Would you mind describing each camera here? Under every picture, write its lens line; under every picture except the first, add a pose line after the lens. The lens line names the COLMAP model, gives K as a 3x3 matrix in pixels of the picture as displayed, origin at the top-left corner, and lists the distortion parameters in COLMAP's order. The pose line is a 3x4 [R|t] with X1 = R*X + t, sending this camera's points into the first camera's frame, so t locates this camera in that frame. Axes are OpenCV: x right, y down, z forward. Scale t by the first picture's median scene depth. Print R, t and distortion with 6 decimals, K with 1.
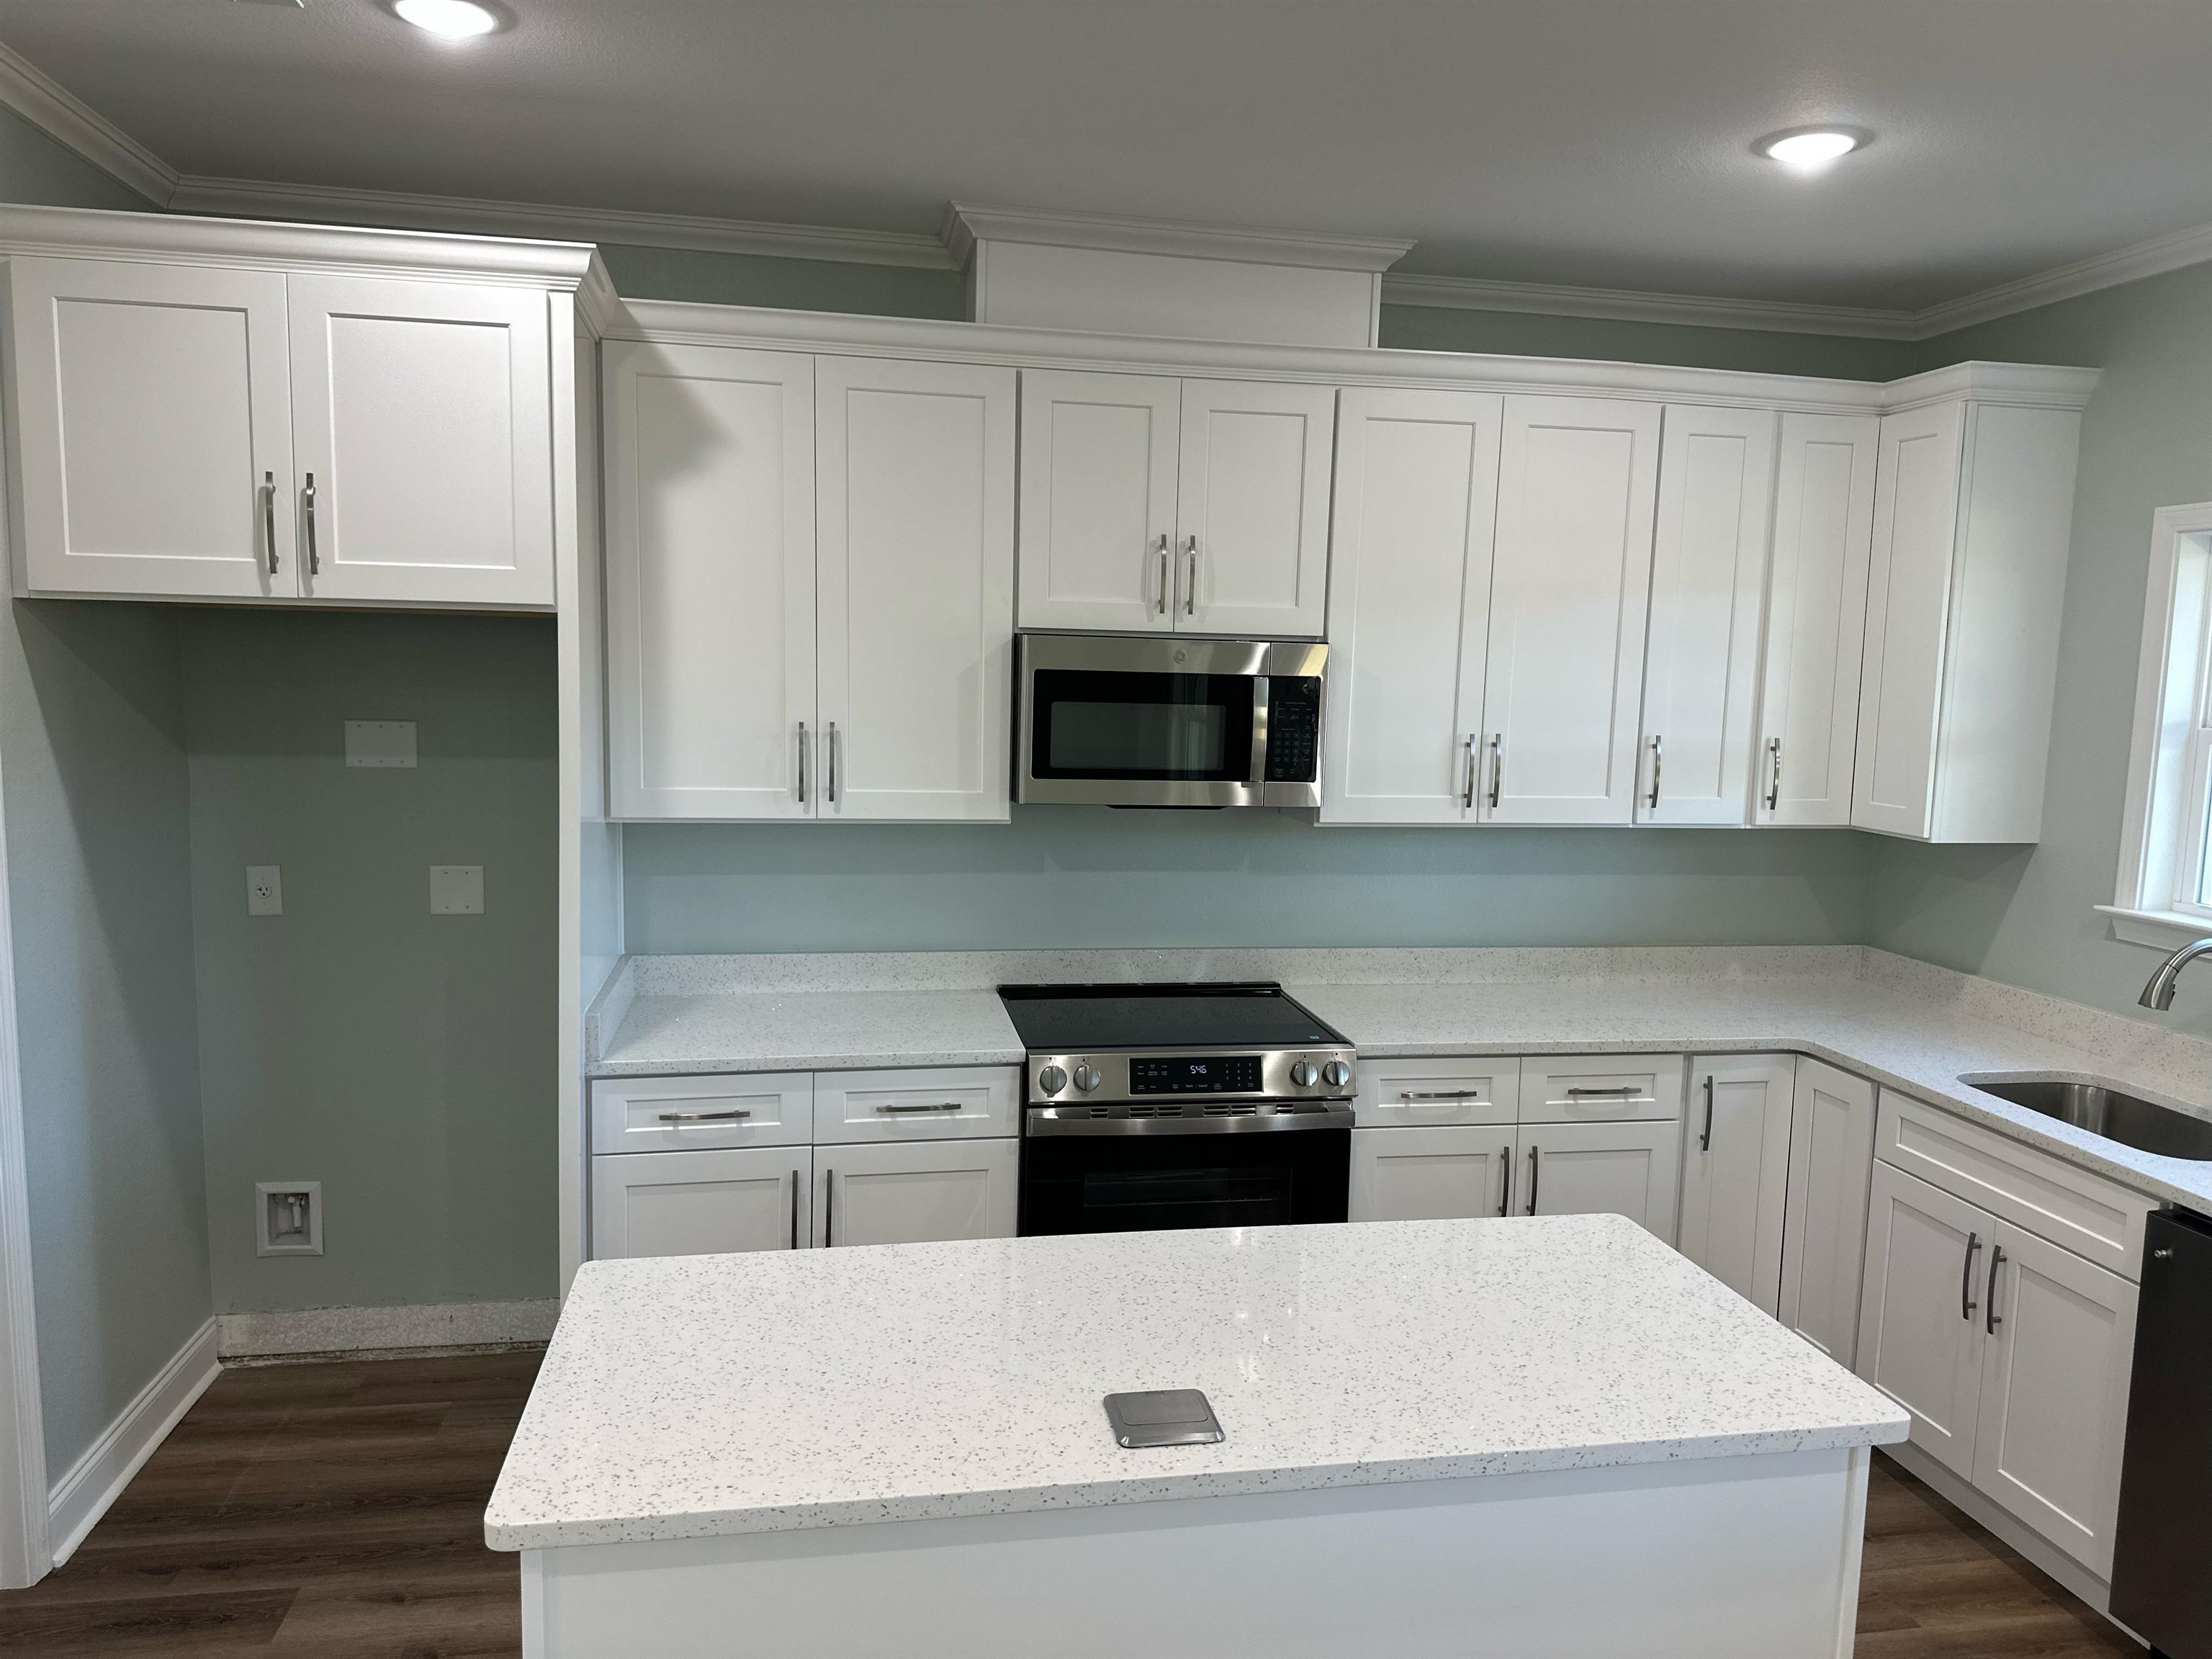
lens RADIAL K [[1569.8, 0, 1071.9], [0, 1569.8, 841.8], [0, 0, 1]] dist [0.033490, -0.047015]
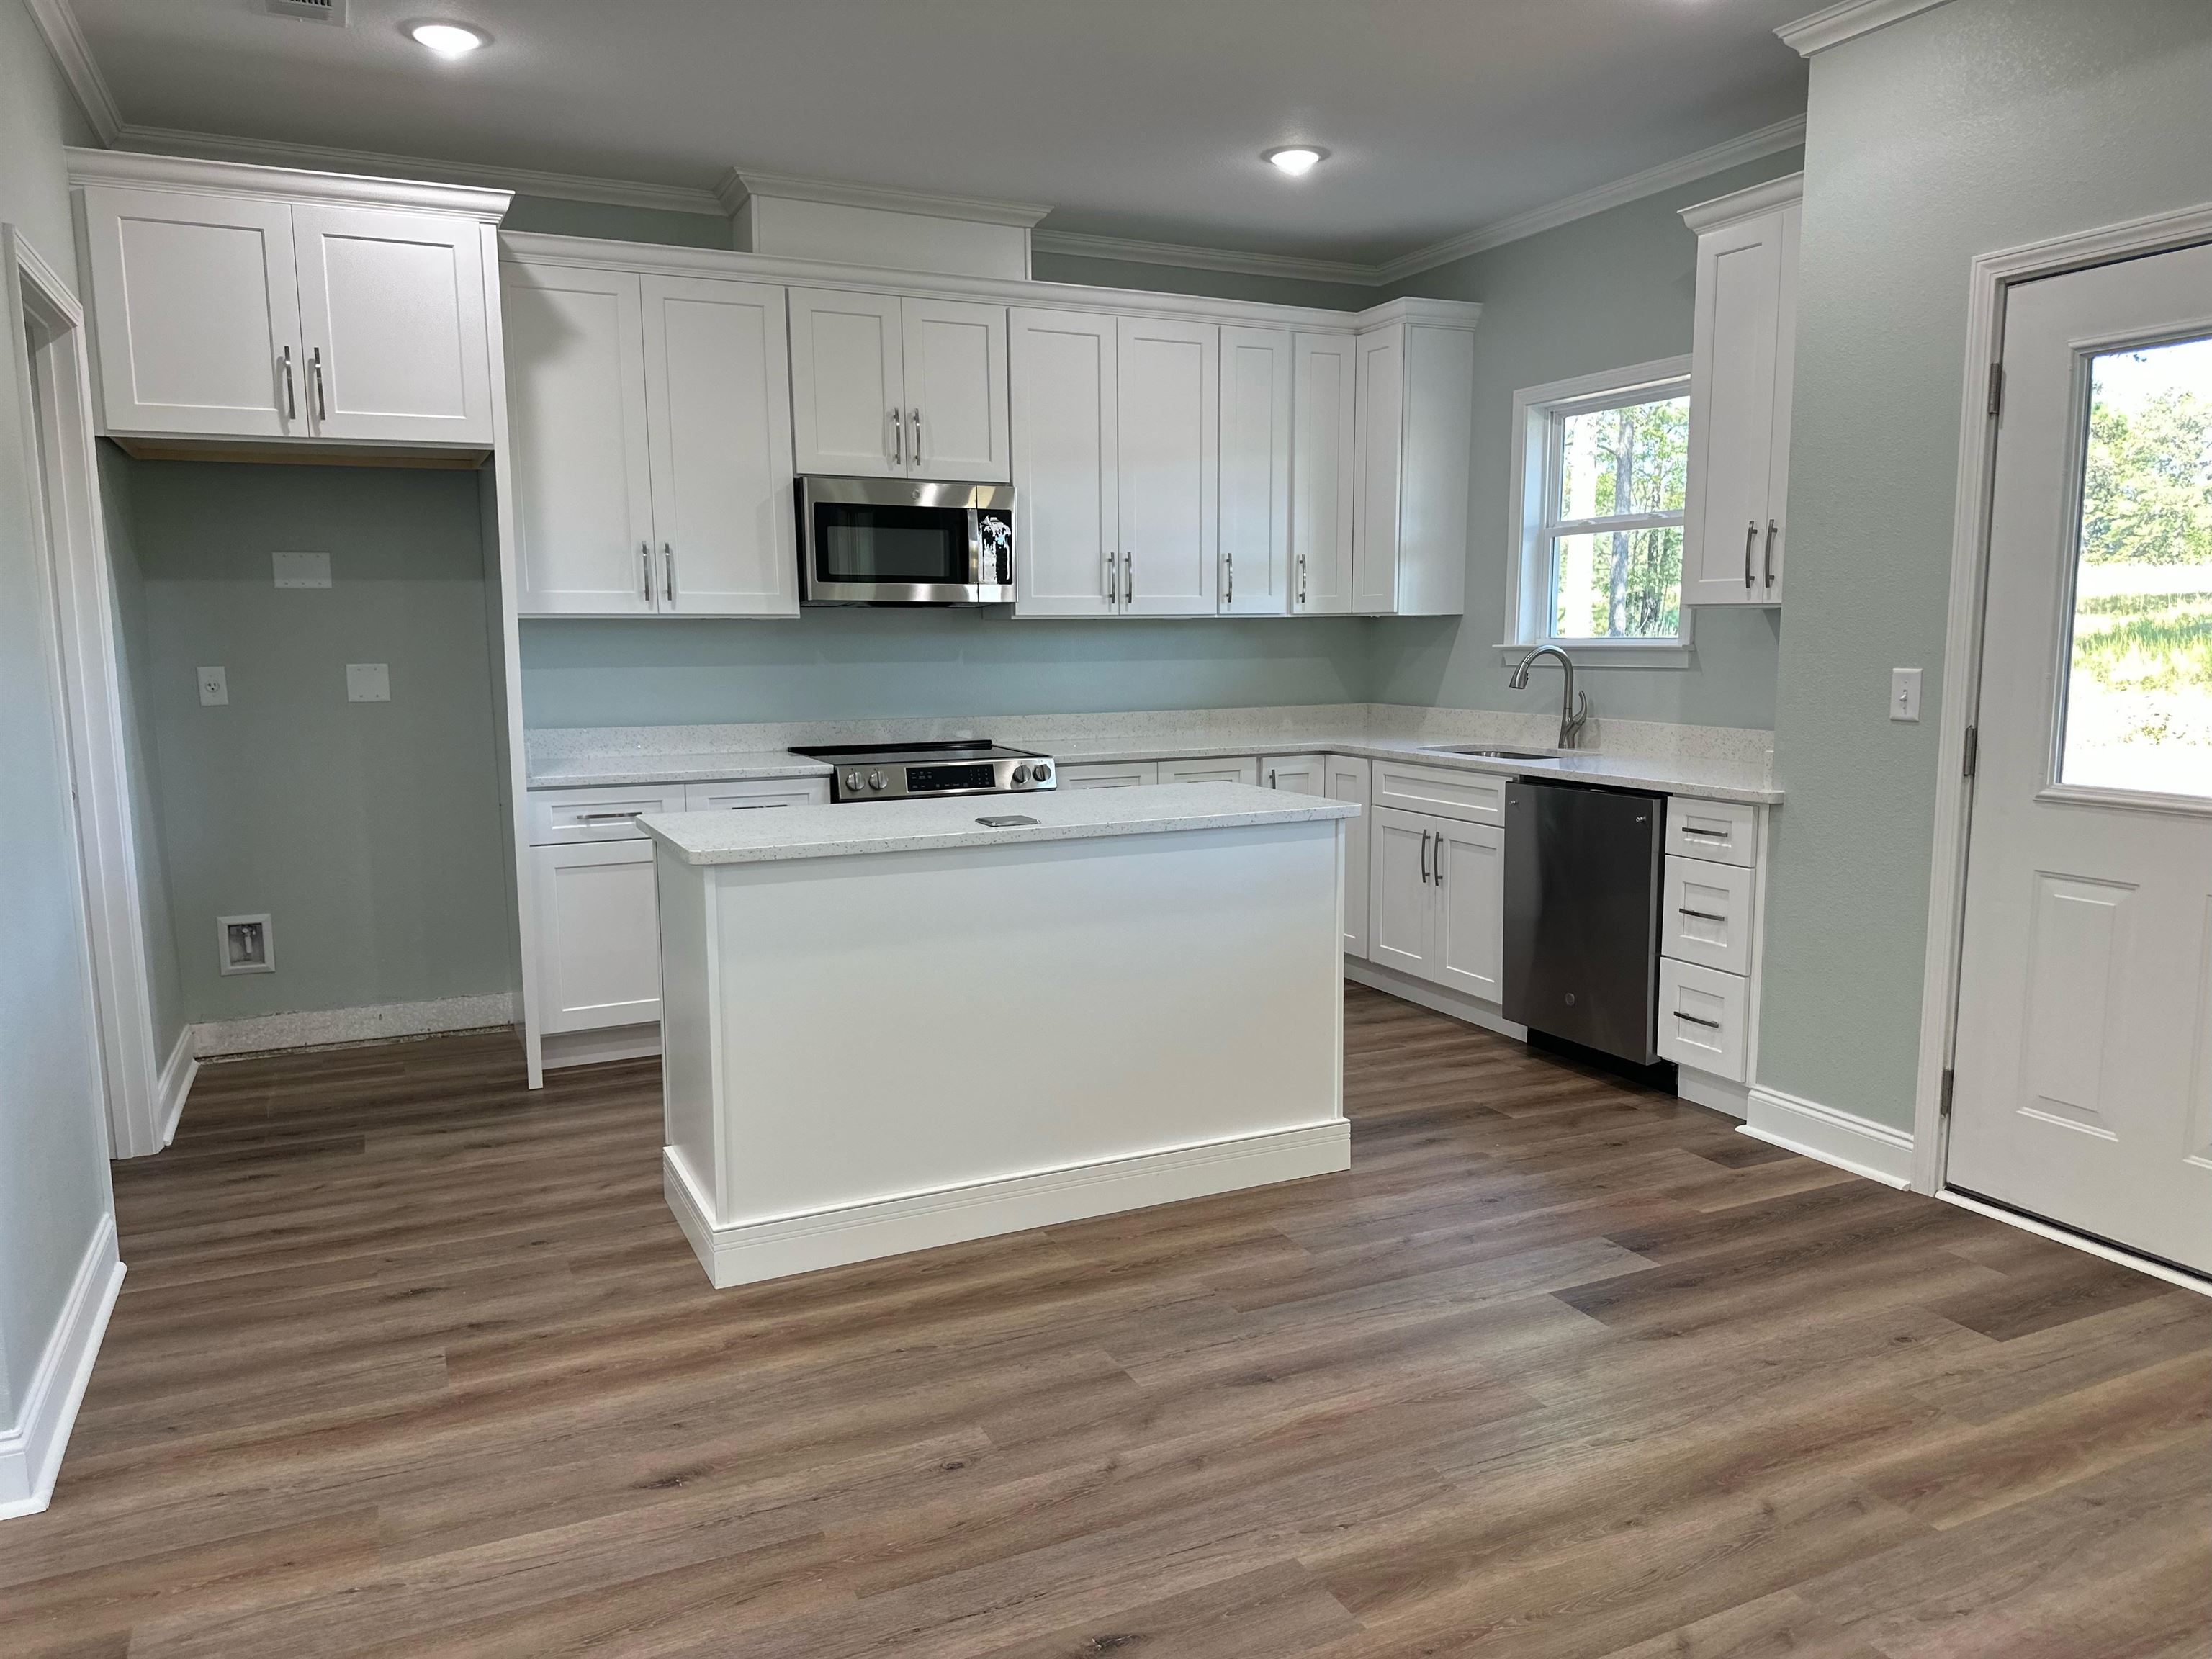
lens RADIAL K [[1569.8, 0, 1090.7], [0, 1569.8, 832.2], [0, 0, 1]] dist [0.033490, -0.047015]
pose [[0.965201, -0.066156, 0.253004, -0.157176], [0.060519, 0.997716, 0.030008, 0.156478], [-0.254411, -0.013652, 0.967000, -0.432380]]
